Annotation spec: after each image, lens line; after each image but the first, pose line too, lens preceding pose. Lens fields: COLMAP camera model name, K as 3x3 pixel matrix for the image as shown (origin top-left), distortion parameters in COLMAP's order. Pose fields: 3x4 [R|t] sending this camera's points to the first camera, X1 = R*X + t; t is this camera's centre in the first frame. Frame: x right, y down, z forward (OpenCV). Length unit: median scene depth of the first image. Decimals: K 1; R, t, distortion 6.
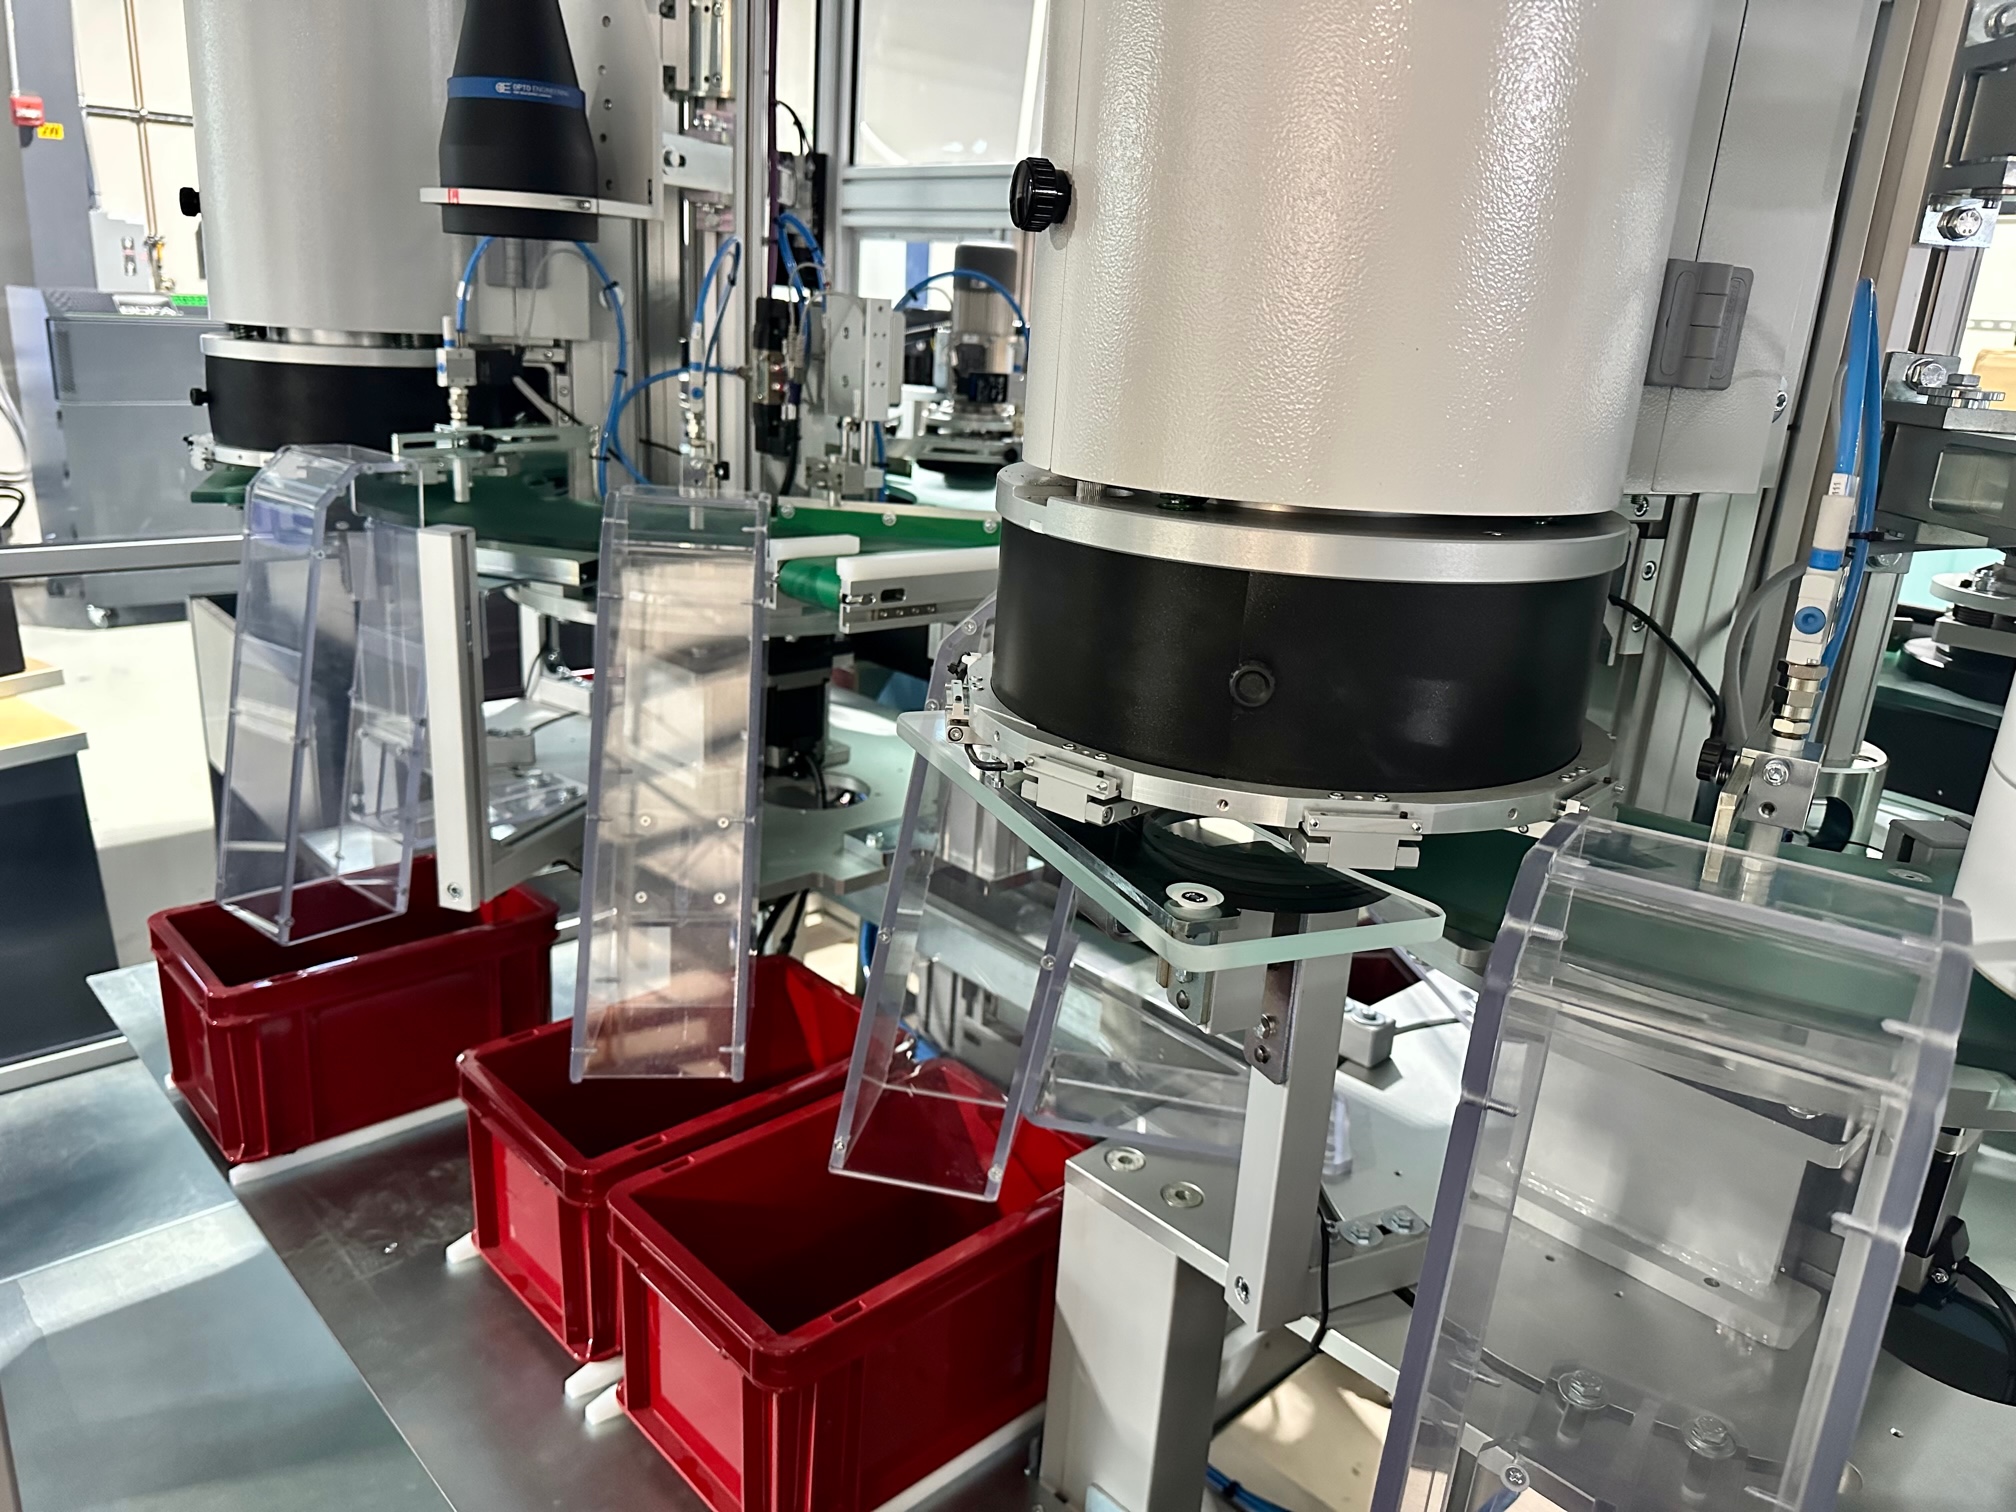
lens RADIAL K [[1446.4, 0, 1010.1], [0, 1446.4, 778.6], [0, 0, 1]] dist [0.159049, -0.328896]
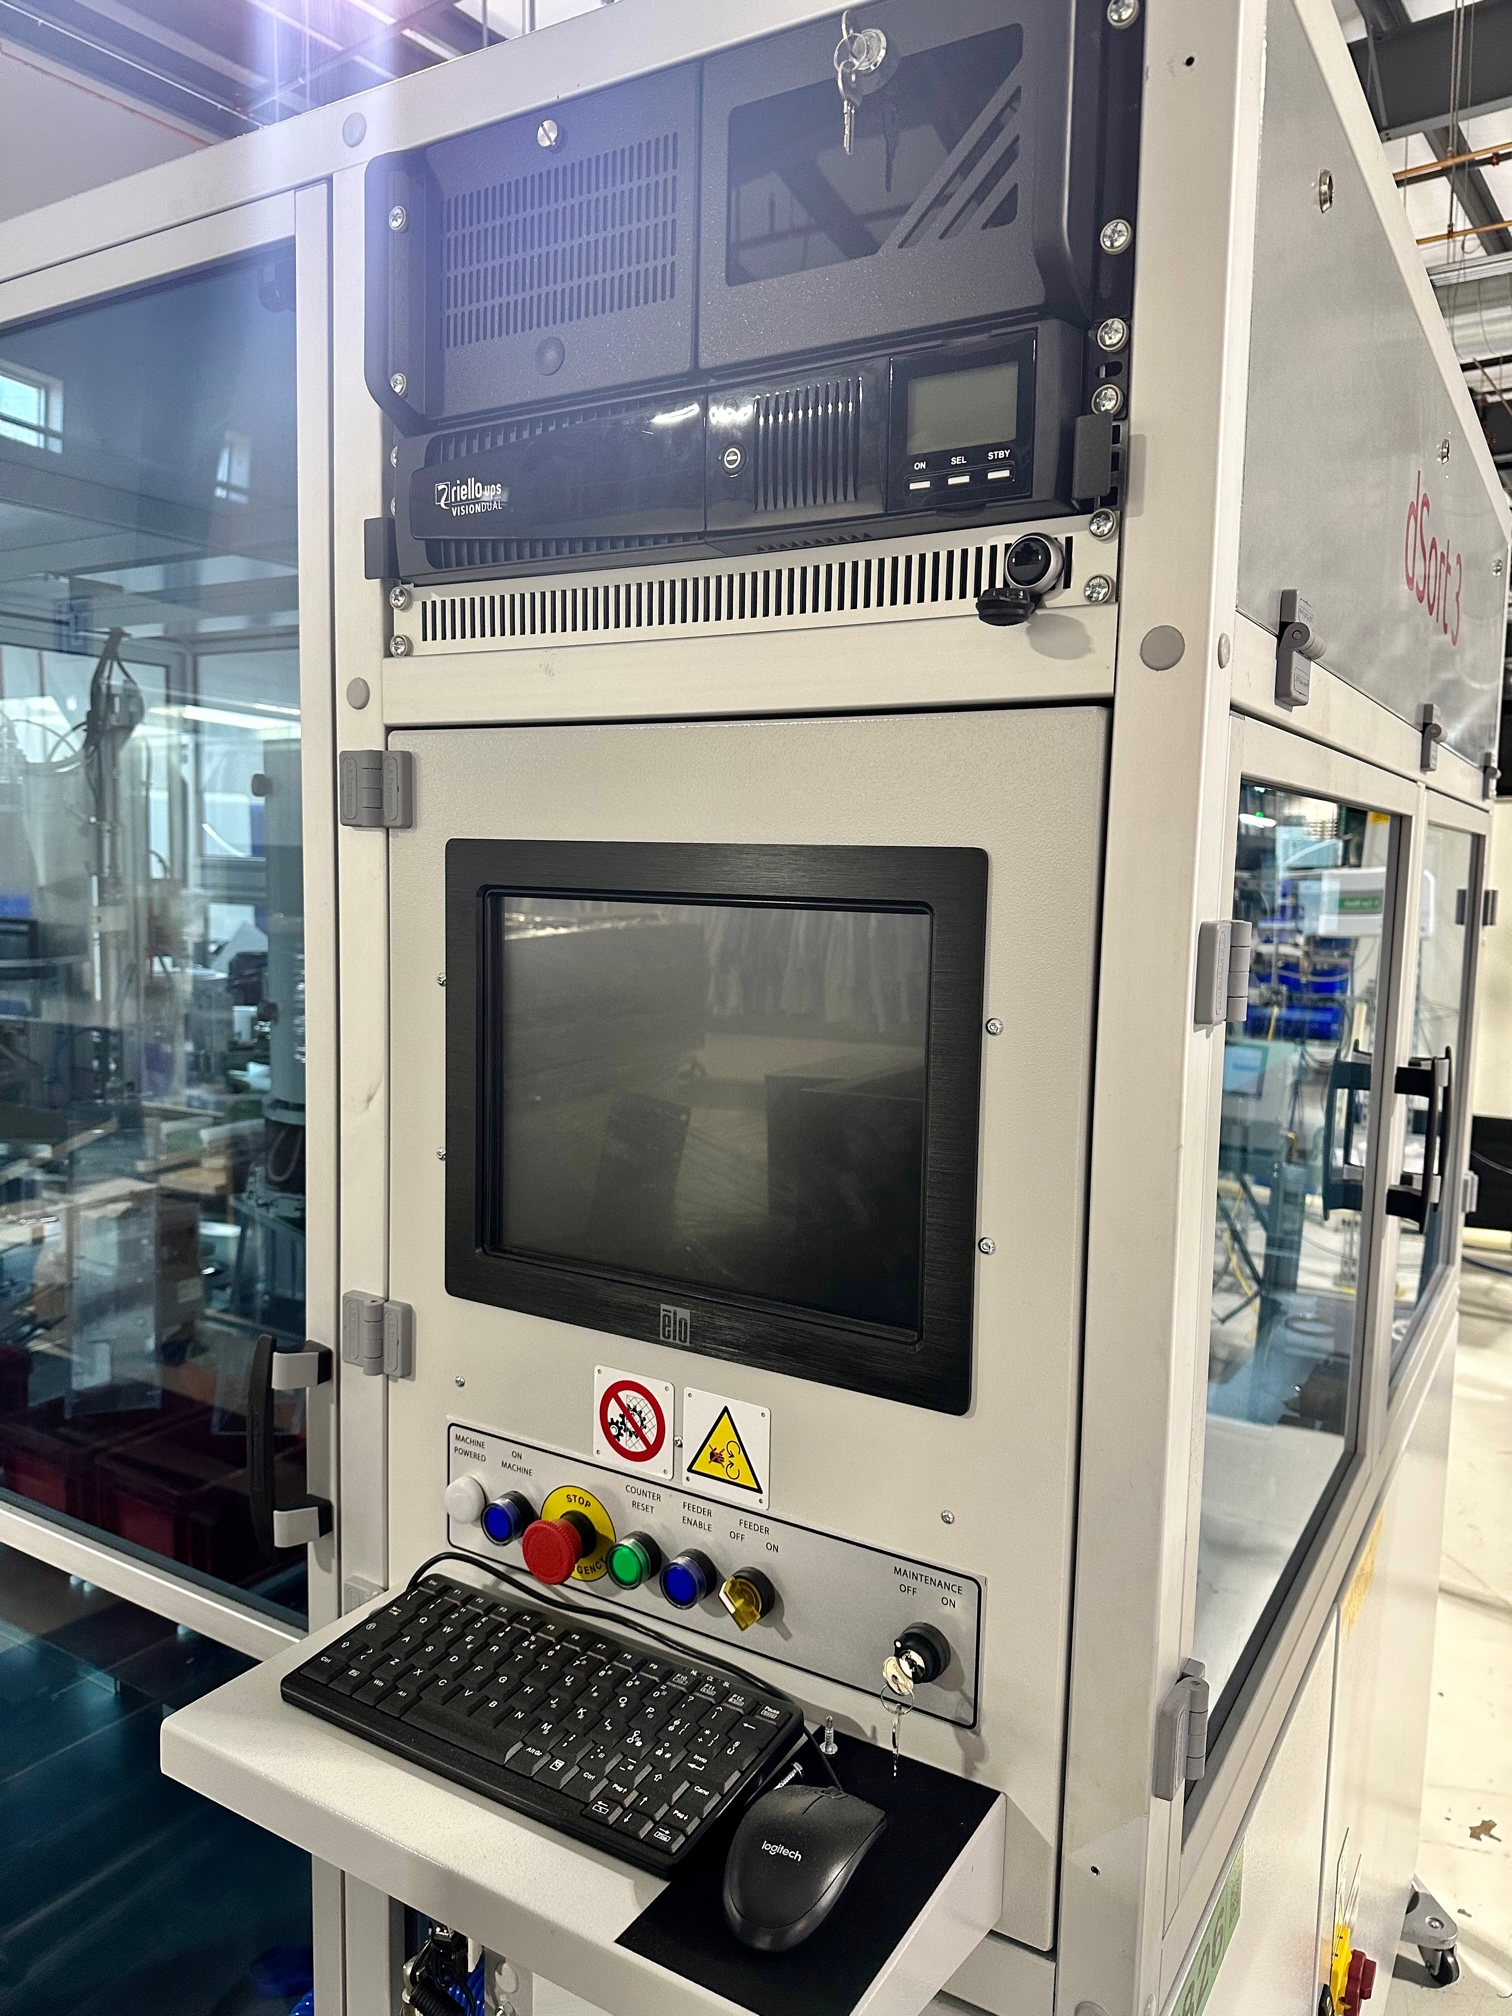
lens RADIAL K [[1434.9, 0, 756.0], [0, 1434.9, 1008.0], [0, 0, 1]] dist [-0.000705, -0.038568]
pose [[0.964848, -0.071987, 0.252757, 0.107431], [0.121048, 0.975392, -0.184277, 0.111857], [-0.233272, 0.208395, 0.949819, -0.868688]]
